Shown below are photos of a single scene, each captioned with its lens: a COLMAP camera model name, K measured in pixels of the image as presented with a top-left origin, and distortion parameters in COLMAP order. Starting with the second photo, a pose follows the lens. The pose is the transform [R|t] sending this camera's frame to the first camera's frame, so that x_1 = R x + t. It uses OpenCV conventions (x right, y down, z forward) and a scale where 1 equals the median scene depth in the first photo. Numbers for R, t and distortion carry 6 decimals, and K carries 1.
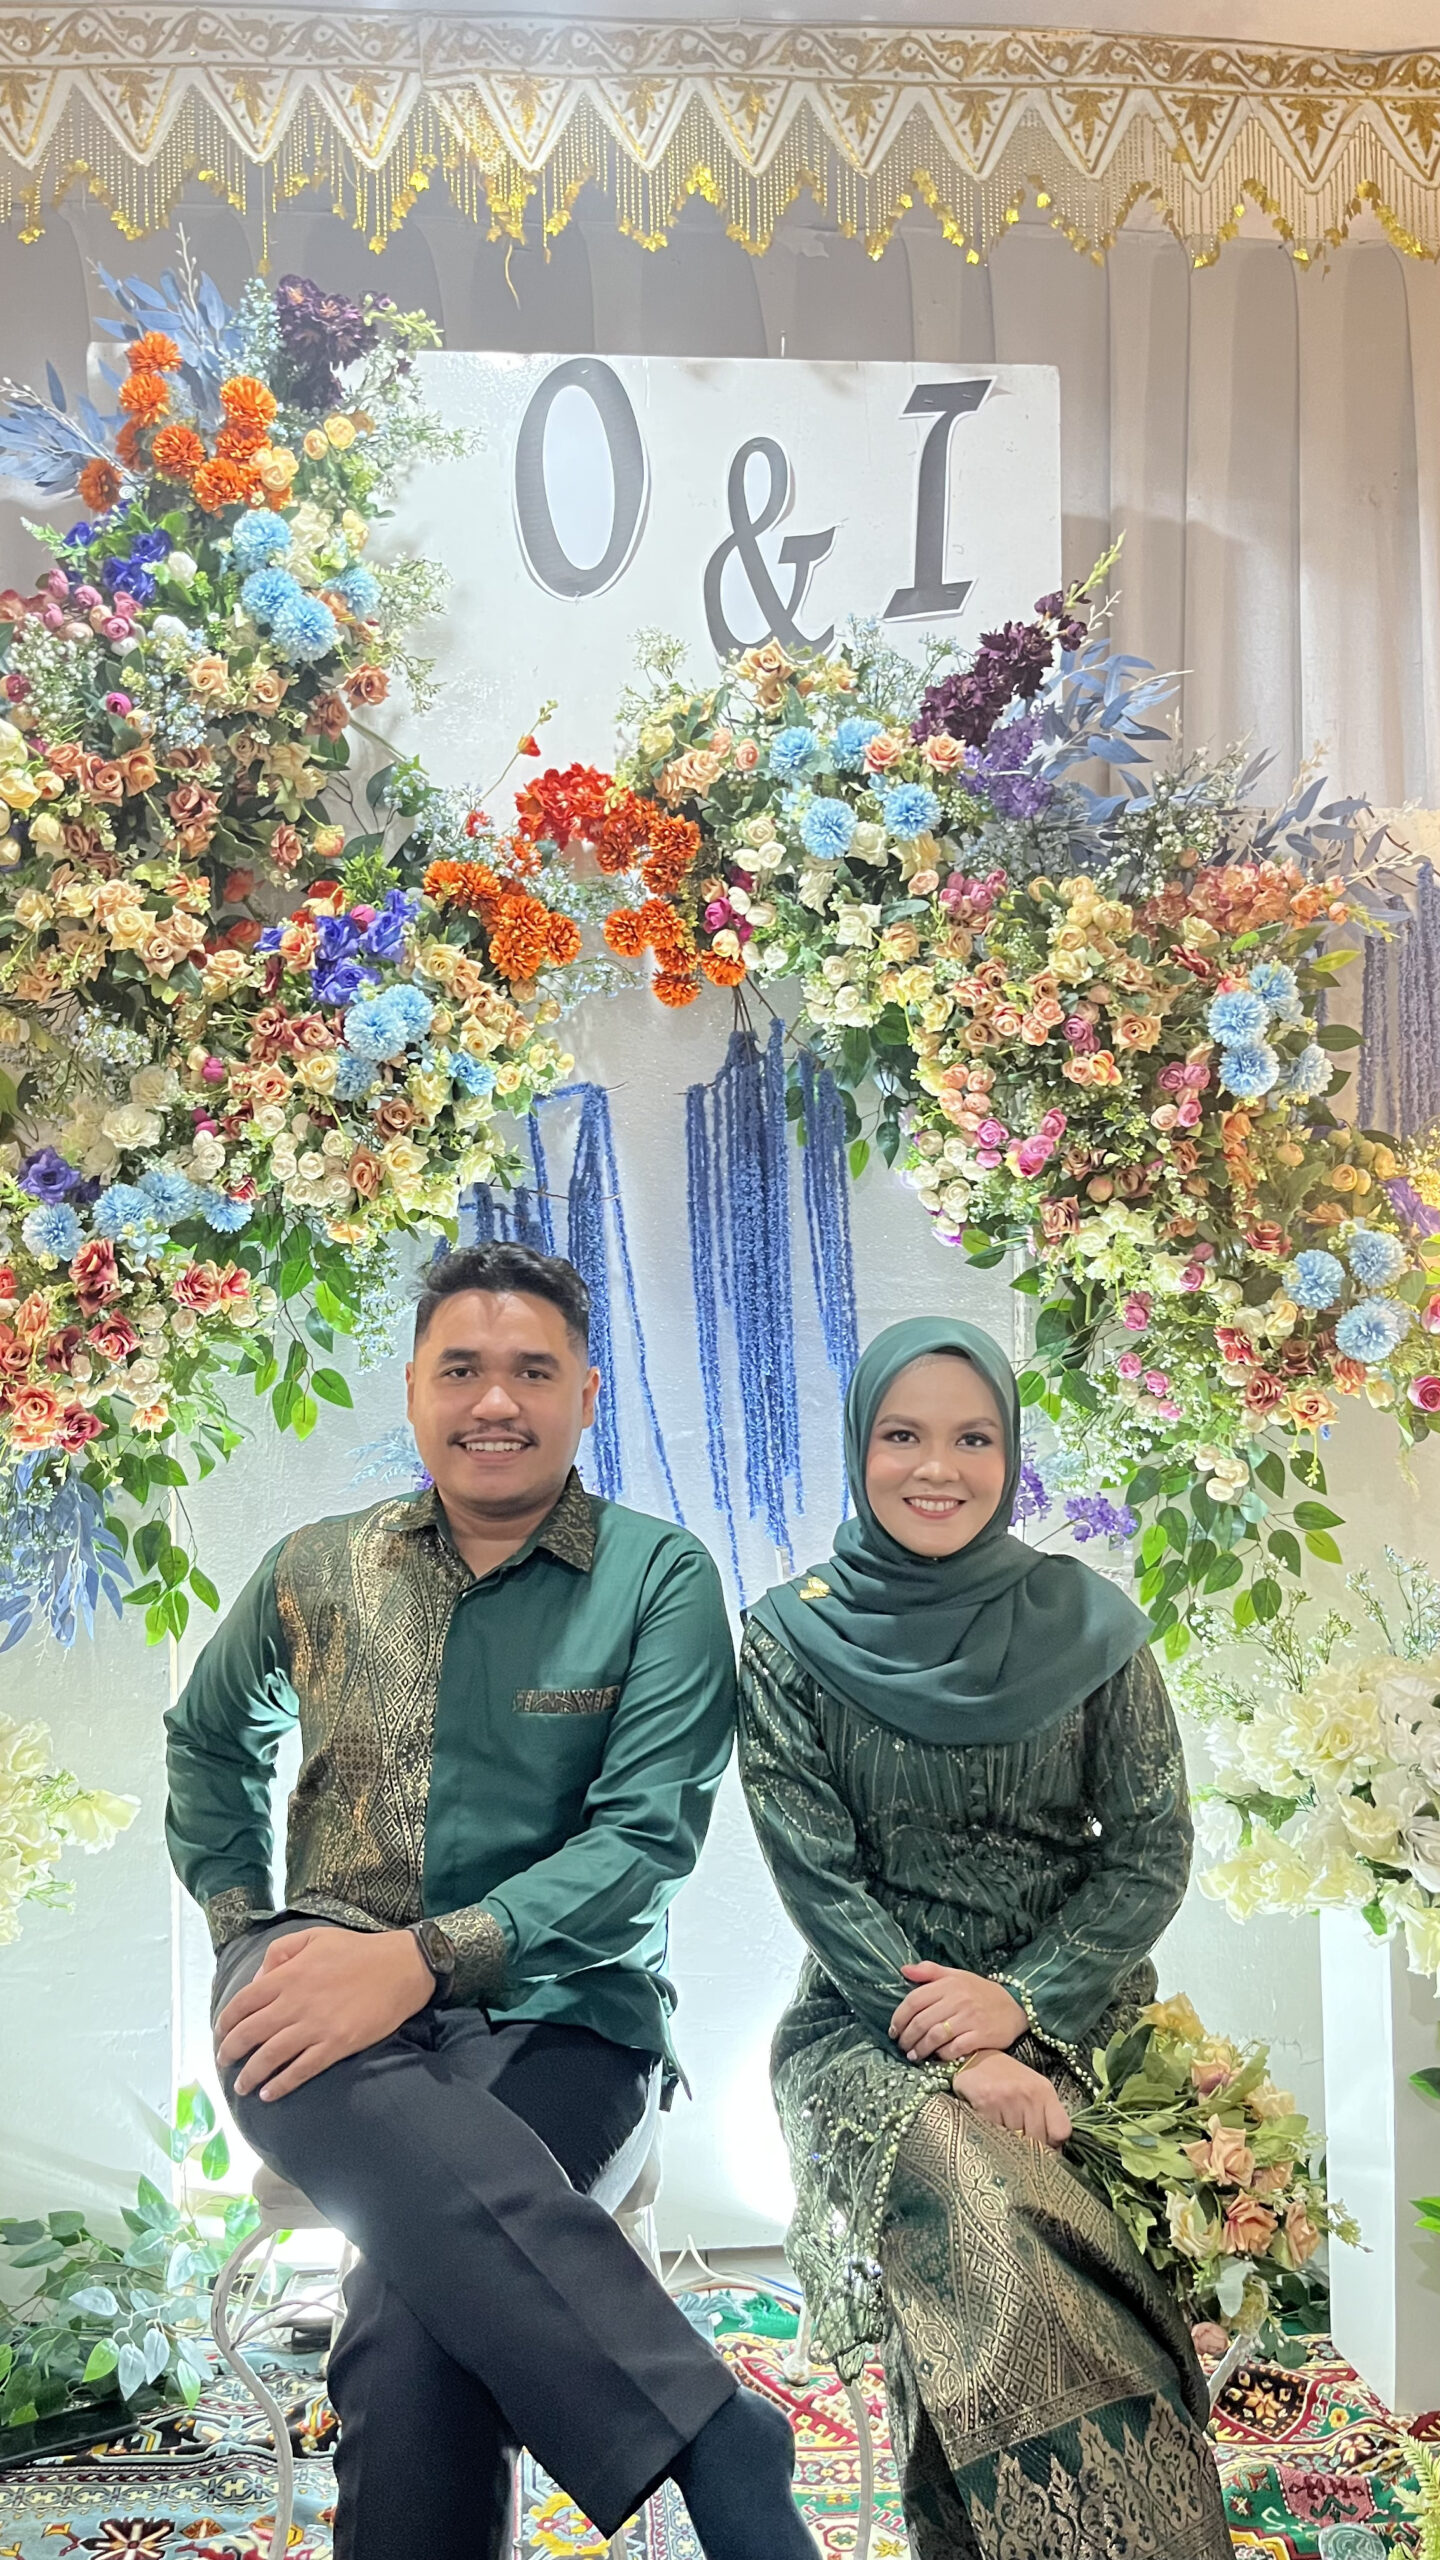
lens RADIAL K [[2129.7, 0, 720.0], [0, 2129.7, 1280.0], [0, 0, 1]] dist [0.058754, 0.003762]
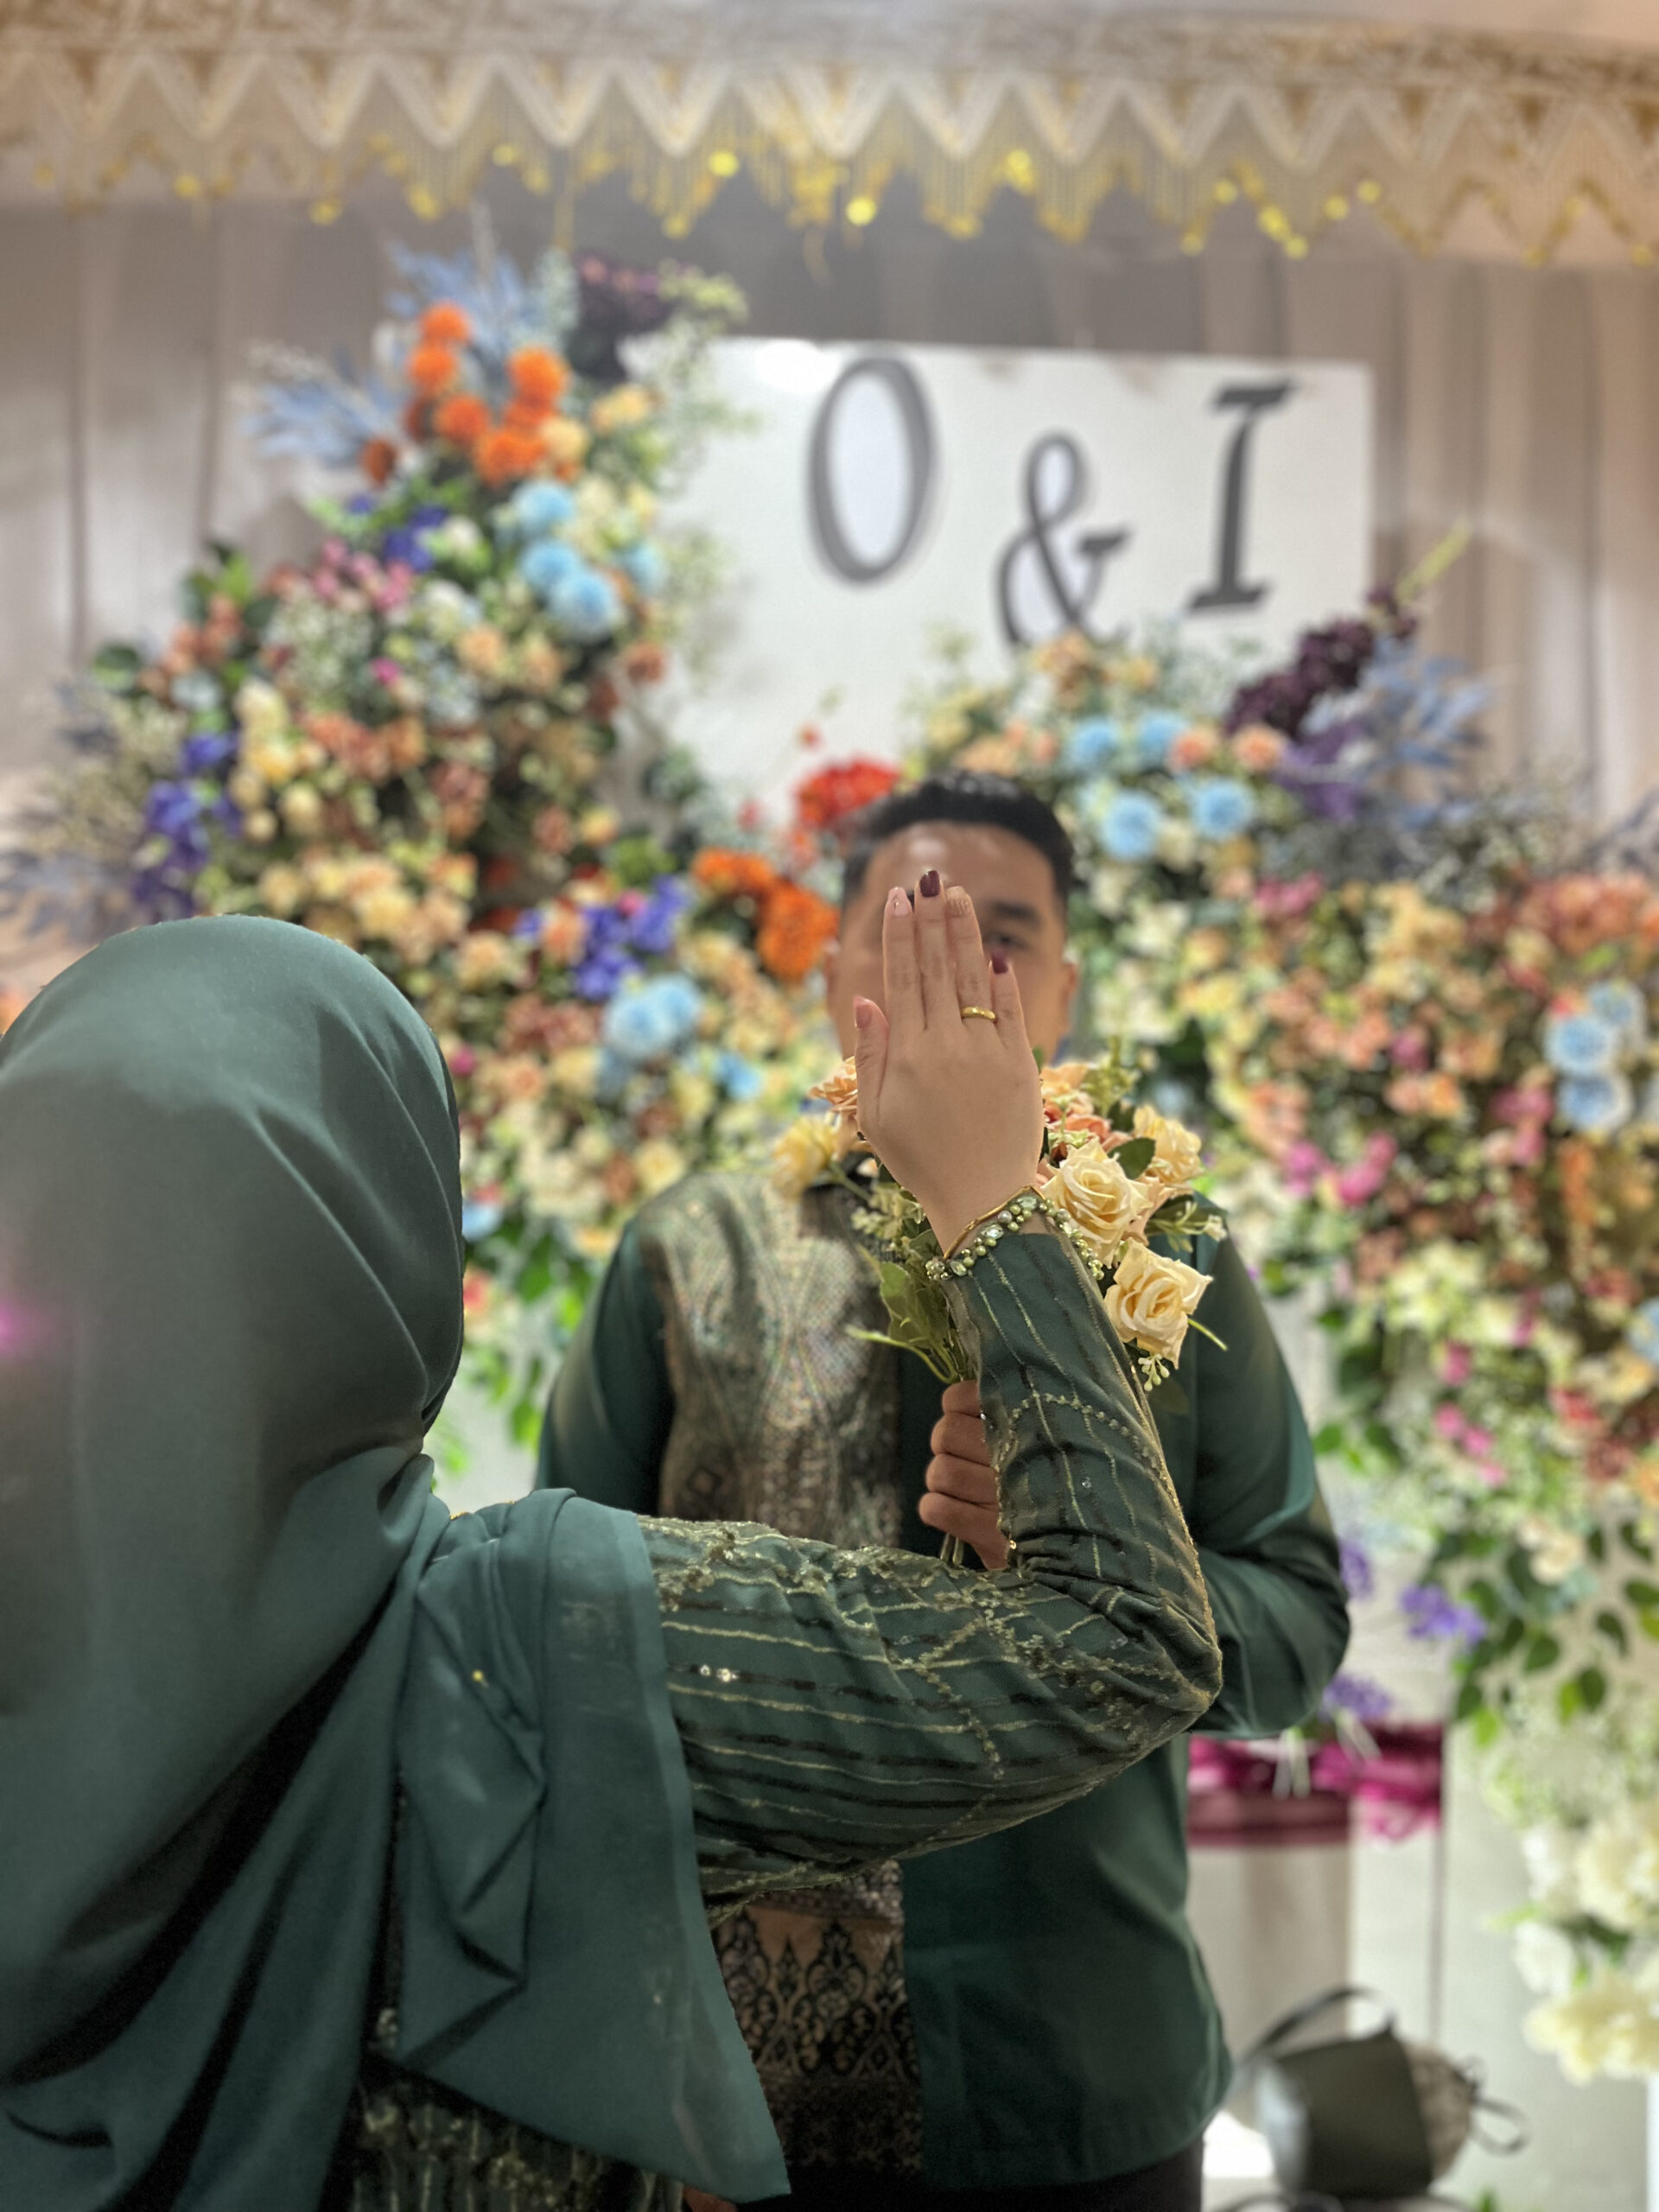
lens RADIAL K [[1850.7, 0, 829.5], [0, 1850.7, 1106.0], [0, 0, 1]] dist [0.048139, -0.002060]
pose [[0.998609, 0.033938, -0.040340, -0.043241], [-0.036940, 0.996412, -0.076153, -0.023071], [0.037611, 0.077537, 0.996280, 0.195172]]
